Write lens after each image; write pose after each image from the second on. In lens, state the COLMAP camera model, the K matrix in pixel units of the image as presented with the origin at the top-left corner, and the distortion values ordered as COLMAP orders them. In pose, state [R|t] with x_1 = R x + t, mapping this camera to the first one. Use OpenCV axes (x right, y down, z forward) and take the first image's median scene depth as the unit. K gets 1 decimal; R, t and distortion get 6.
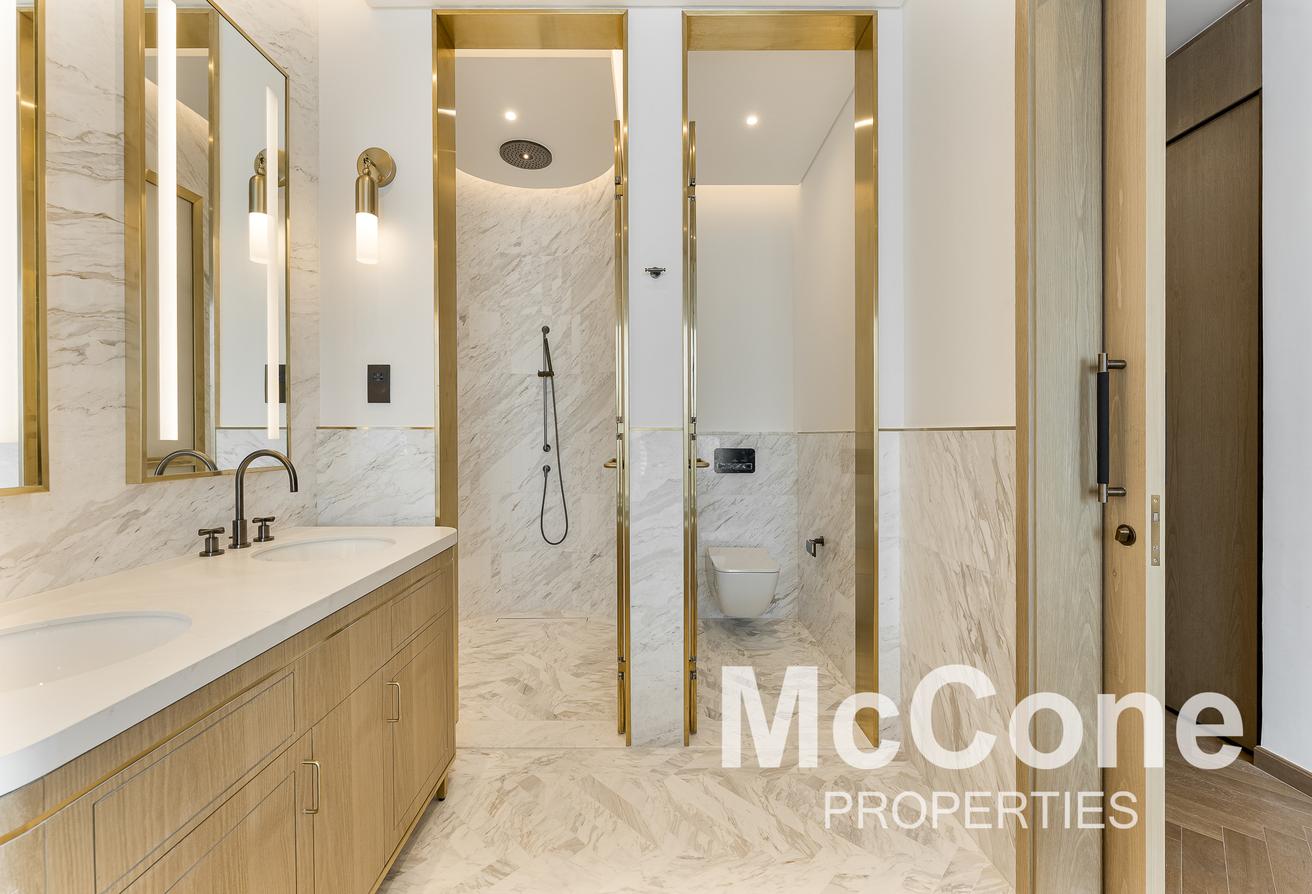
lens RADIAL K [[532.8, 0, 657.2], [0, 532.8, 436.7], [0, 0, 1]] dist [0.000450, 0.000030]
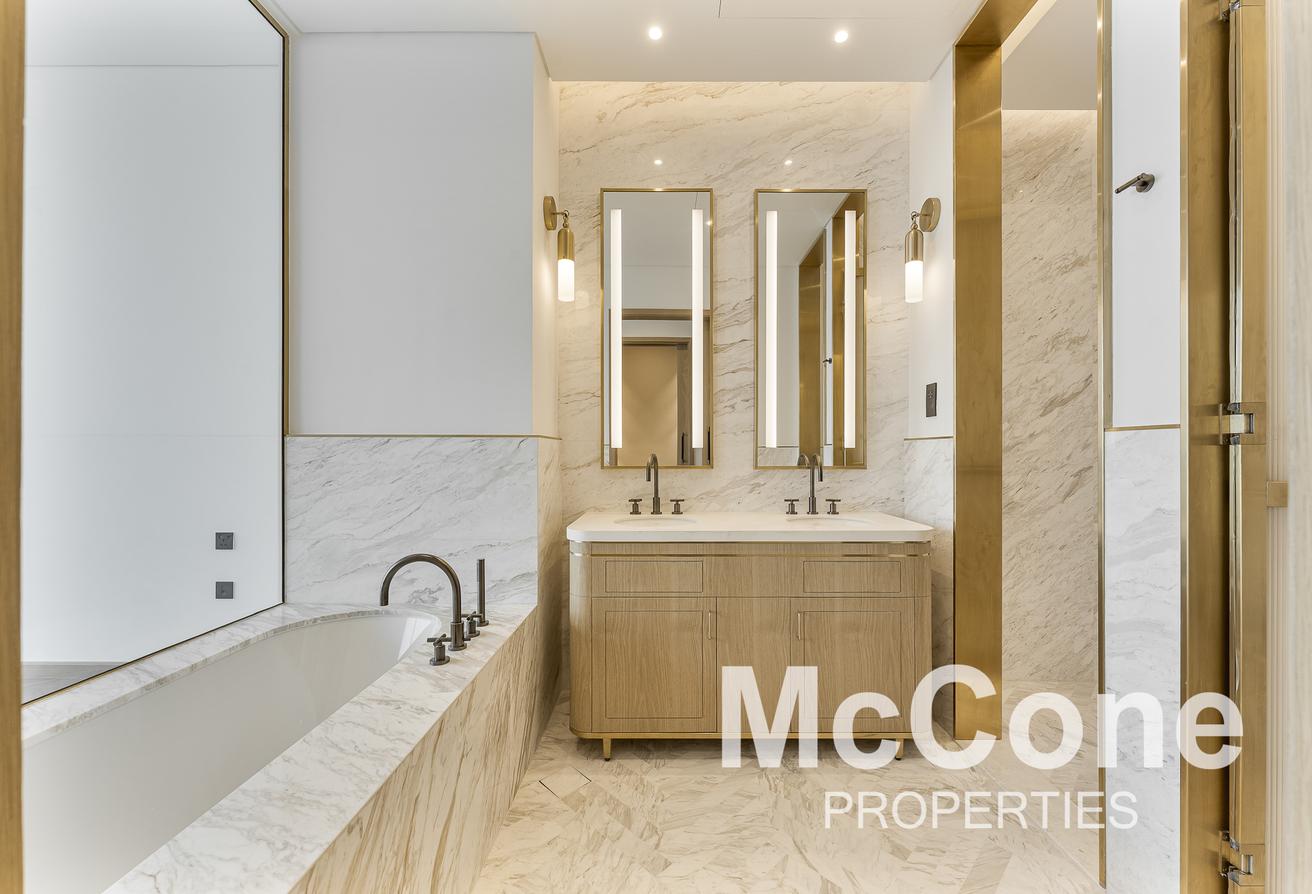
lens RADIAL K [[536.0, 0, 656.0], [0, 536.0, 447.0], [0, 0, 1]] dist [-0.000175, -0.000276]
pose [[-0.023259, -0.008926, -0.999690, 1.030618], [-0.002844, 0.999957, -0.008862, 0.023865], [0.999725, 0.002637, -0.023283, 0.675083]]
